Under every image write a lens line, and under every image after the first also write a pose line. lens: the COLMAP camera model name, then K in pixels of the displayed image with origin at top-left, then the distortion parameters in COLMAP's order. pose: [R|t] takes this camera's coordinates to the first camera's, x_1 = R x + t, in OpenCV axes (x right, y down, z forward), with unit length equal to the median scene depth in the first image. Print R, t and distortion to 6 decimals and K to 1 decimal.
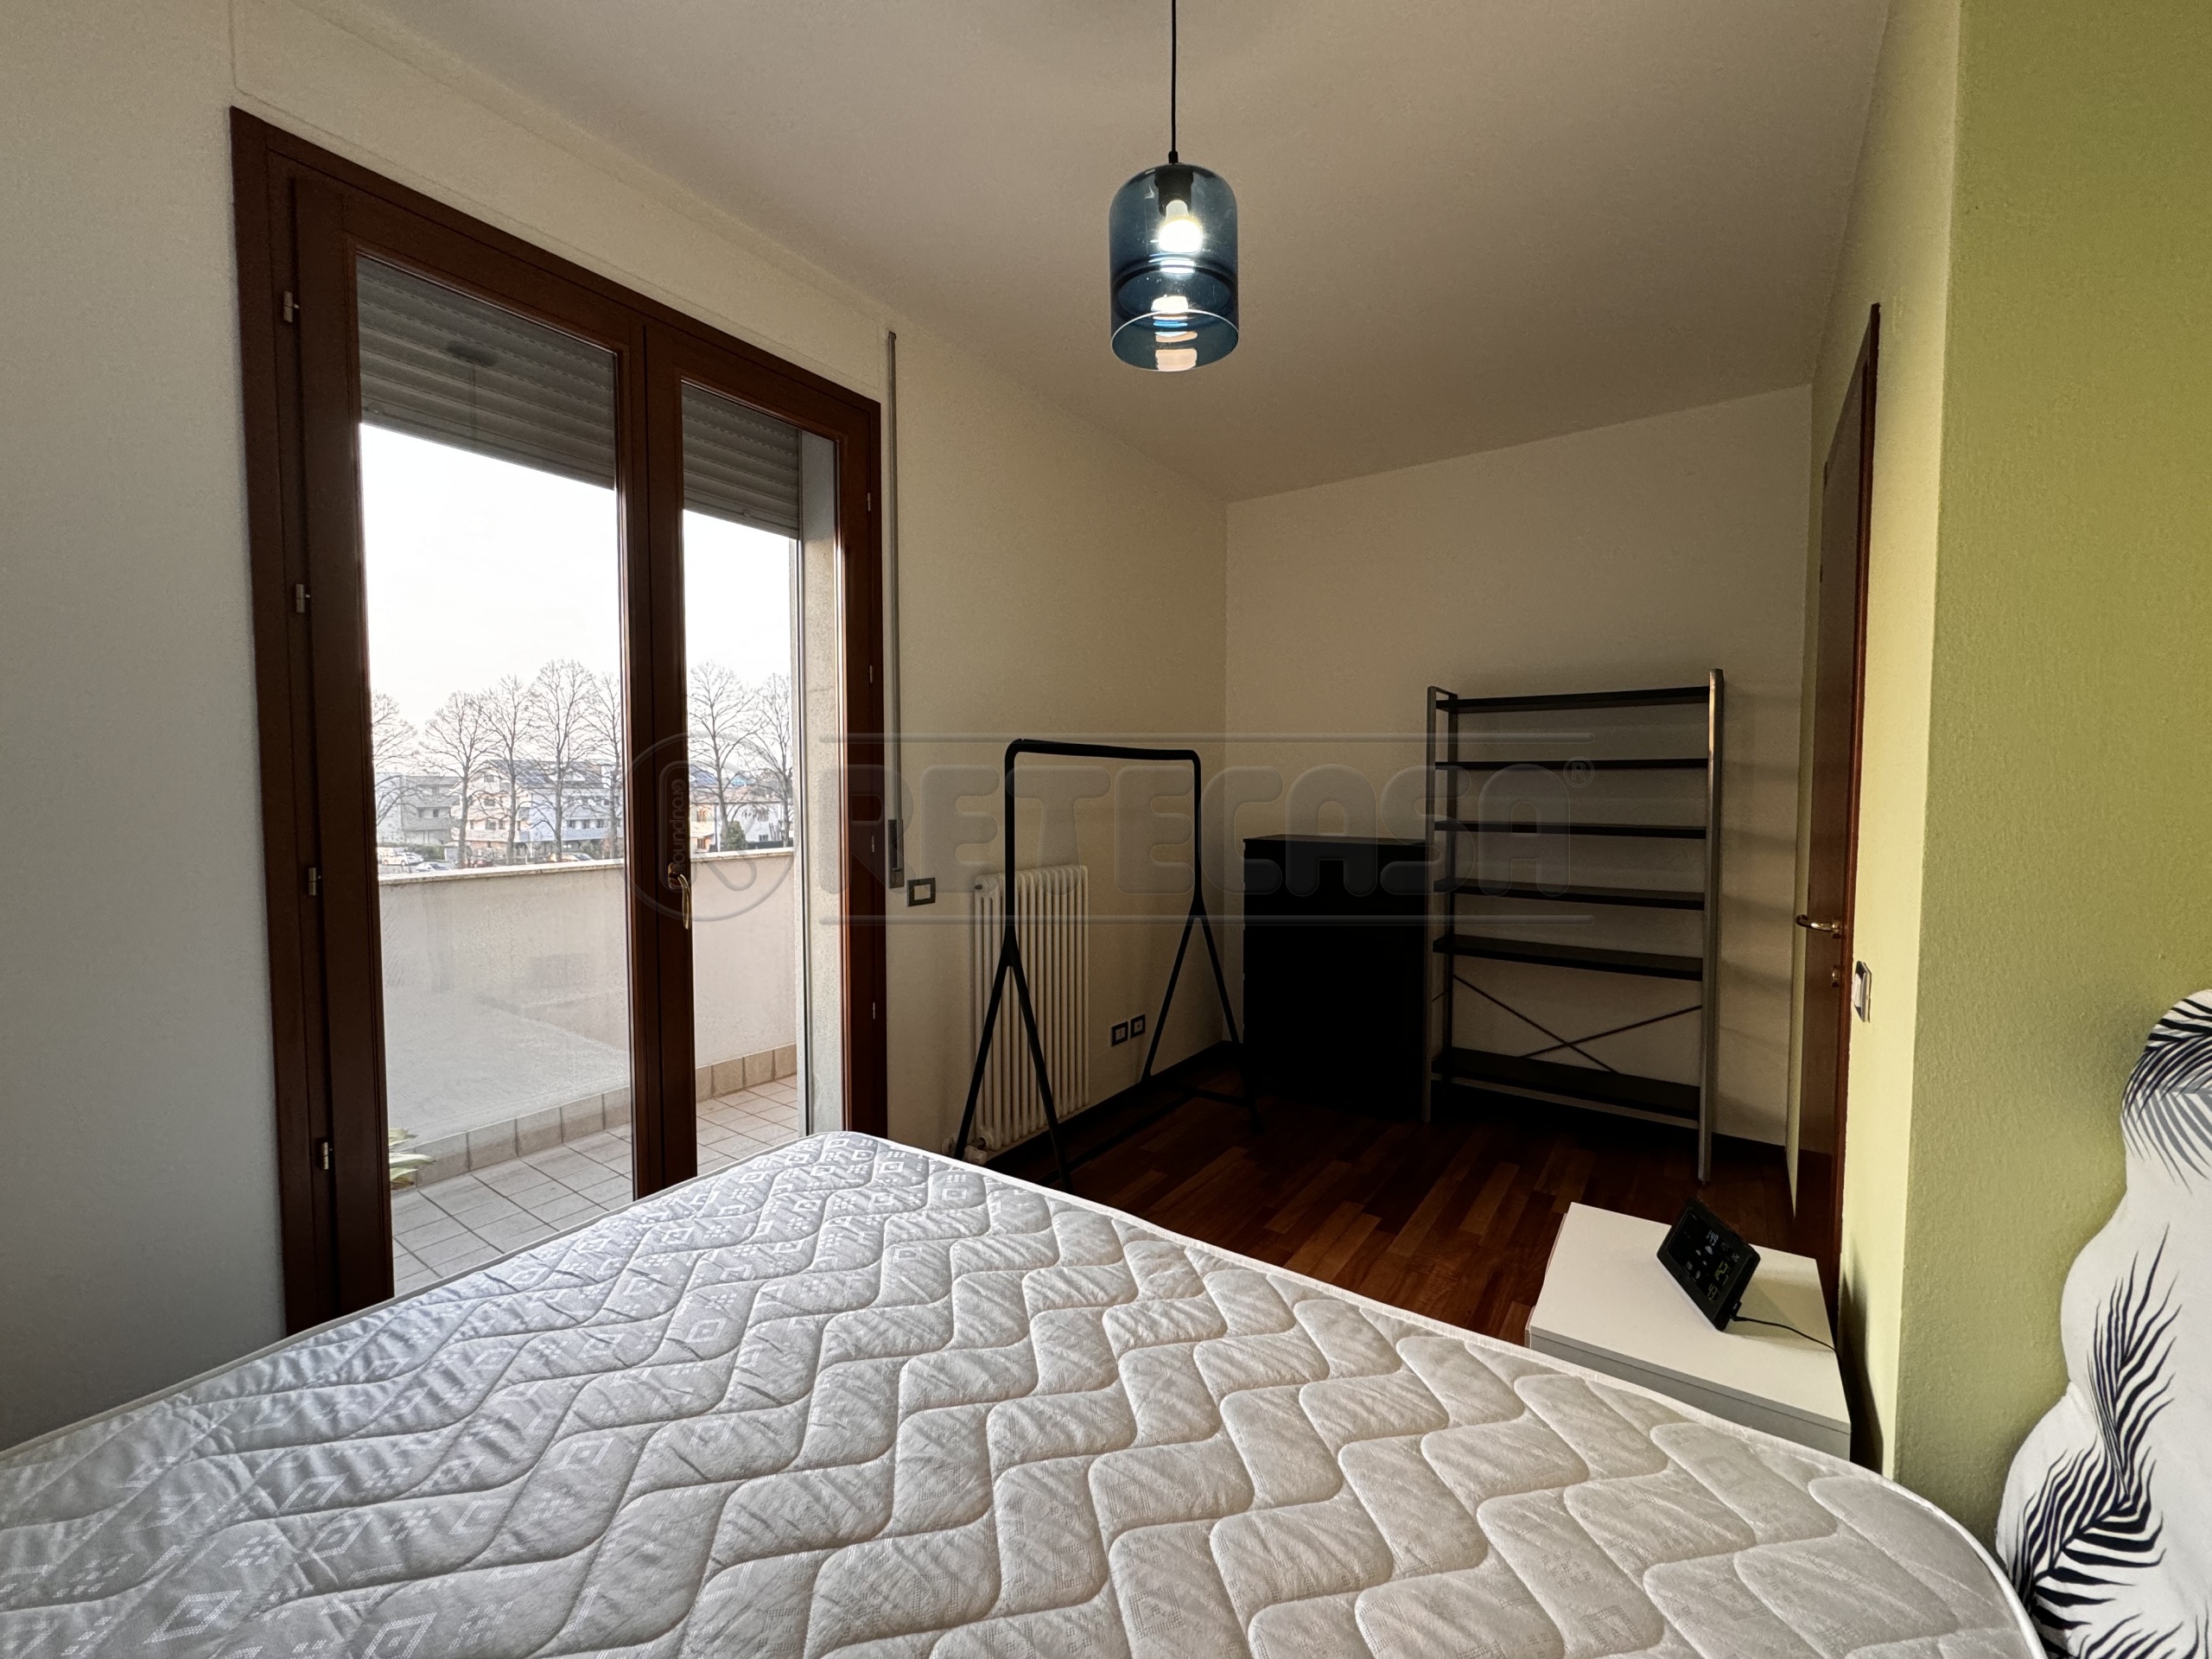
lens RADIAL K [[884.0, 0, 1107.9], [0, 884.0, 828.2], [0, 0, 1]] dist [-0.002108, 0.000428]
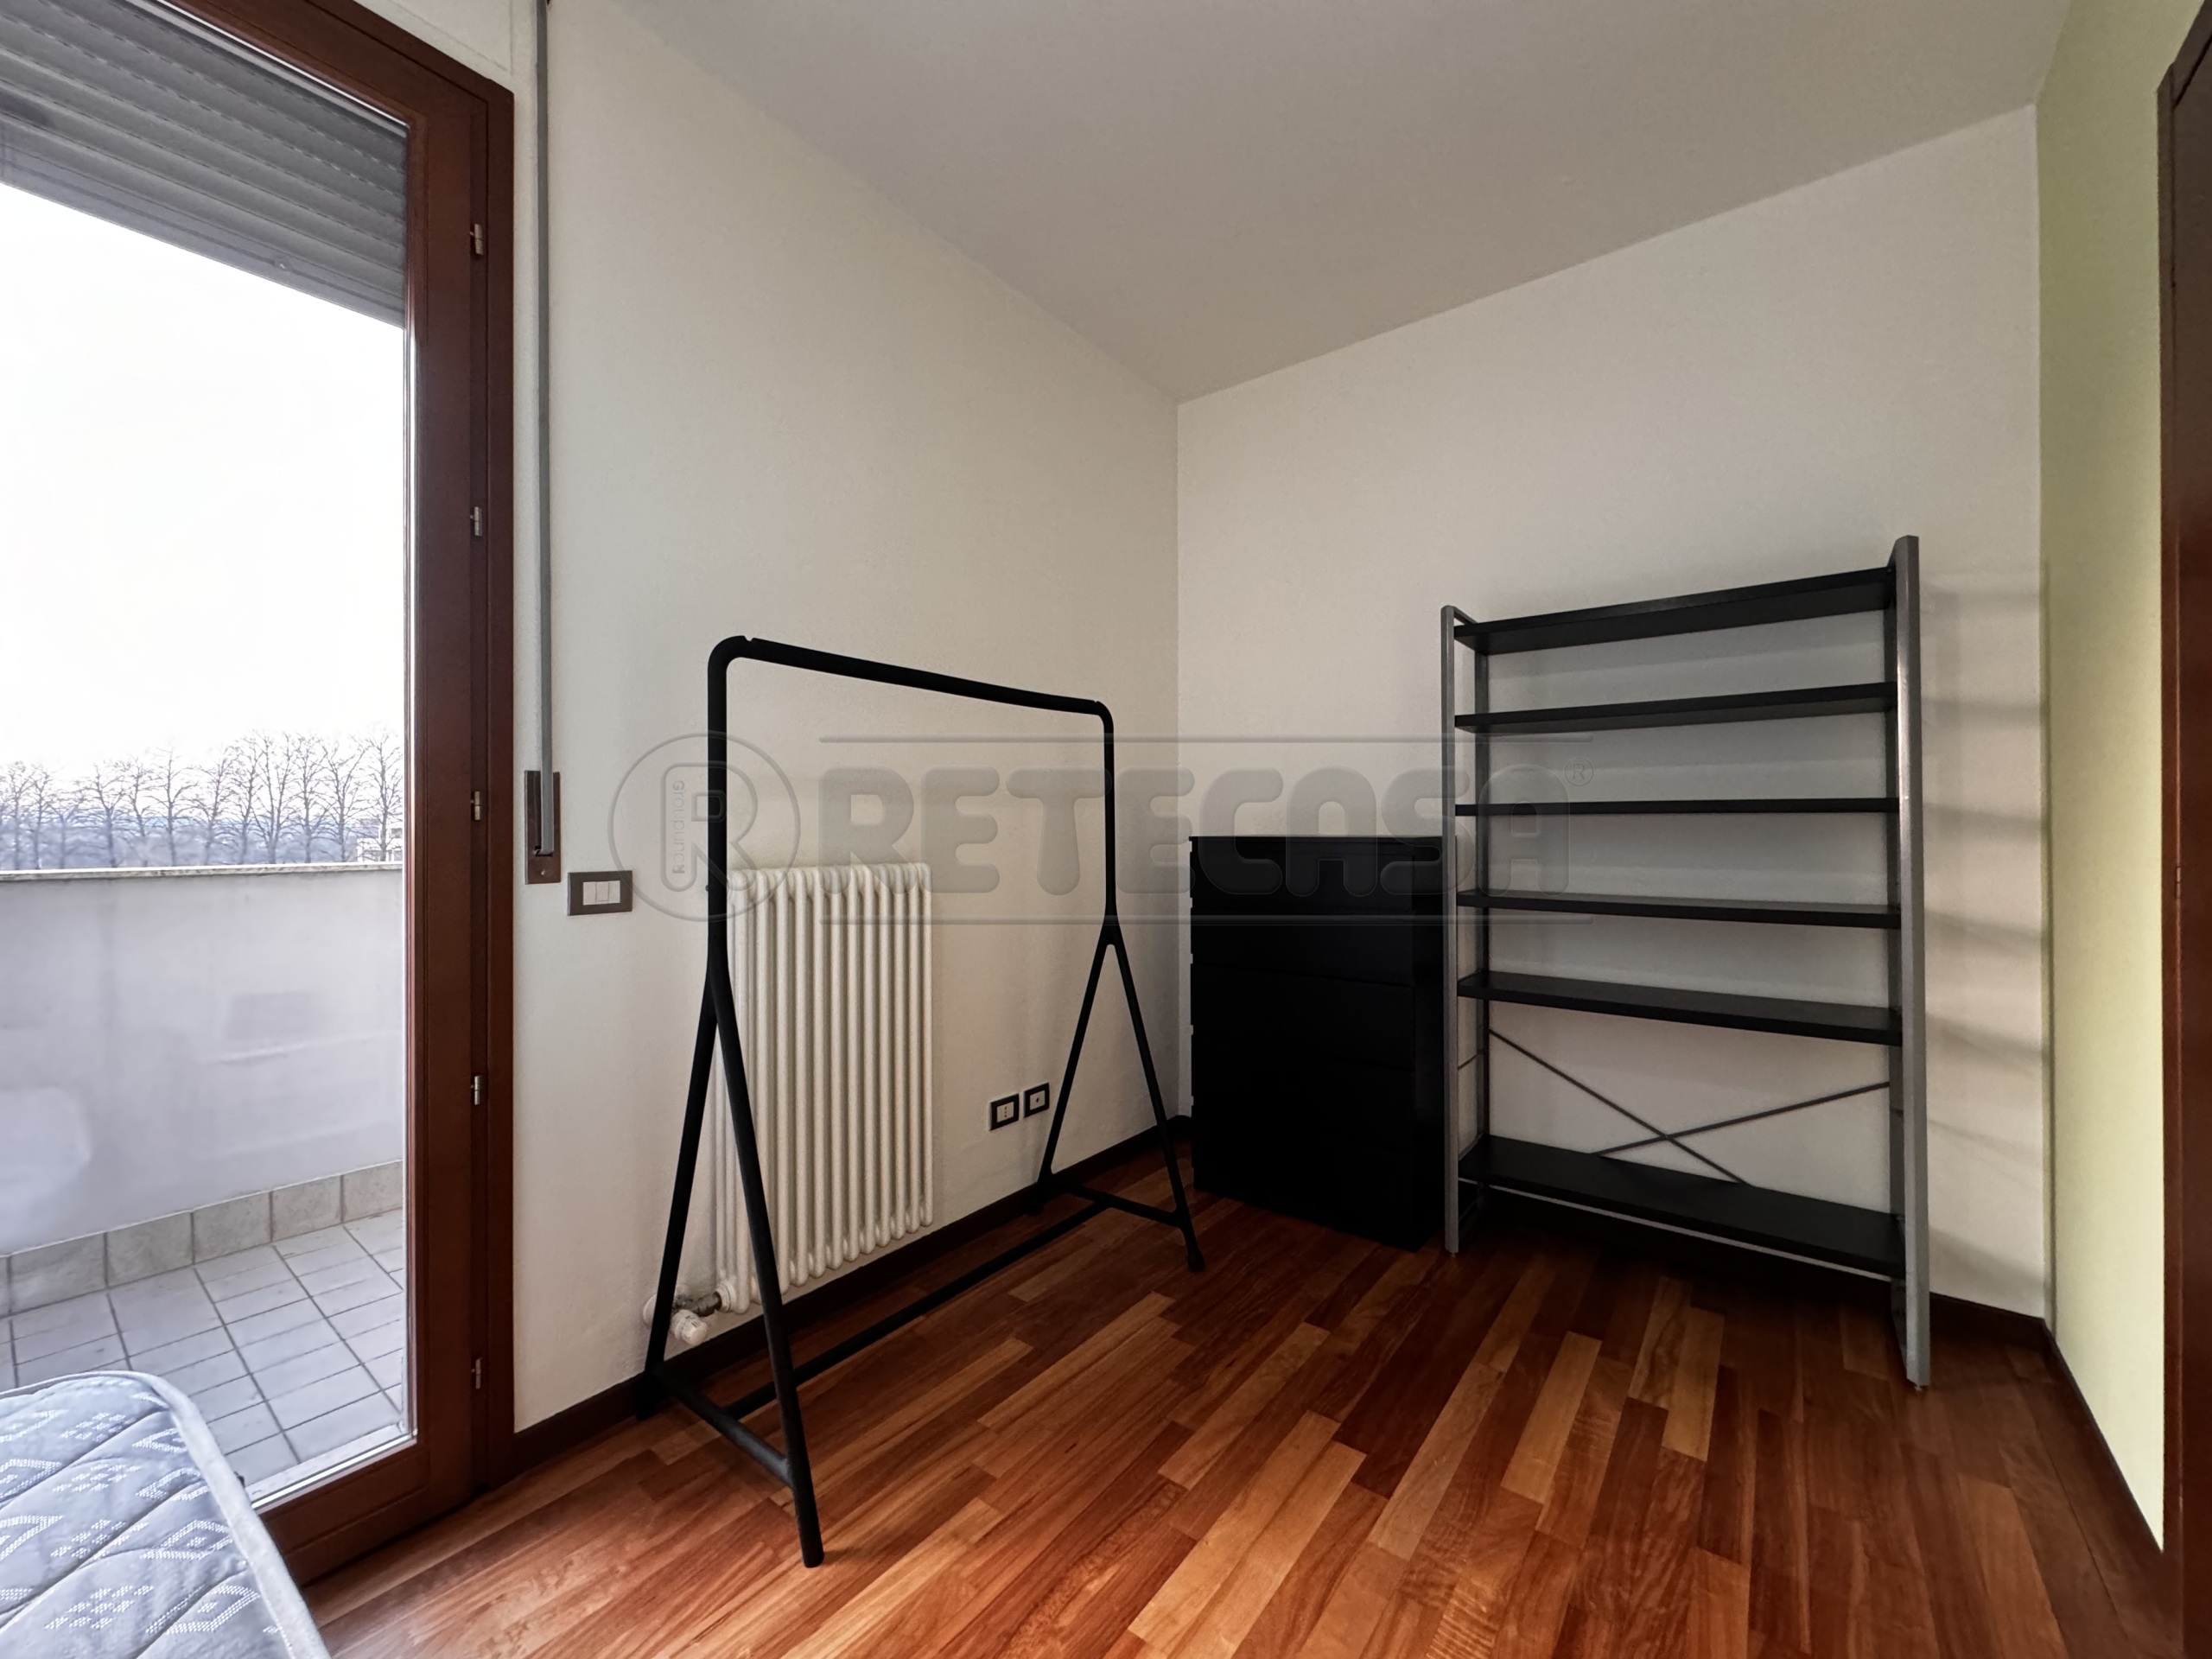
lens RADIAL K [[884.0, 0, 1103.3], [0, 884.0, 829.5], [0, 0, 1]] dist [-0.002108, 0.000428]
pose [[0.998838, -0.003647, -0.048053, 0.142295], [0.001355, 0.998864, -0.047637, 0.048392], [0.048172, 0.047516, 0.997708, 0.334480]]
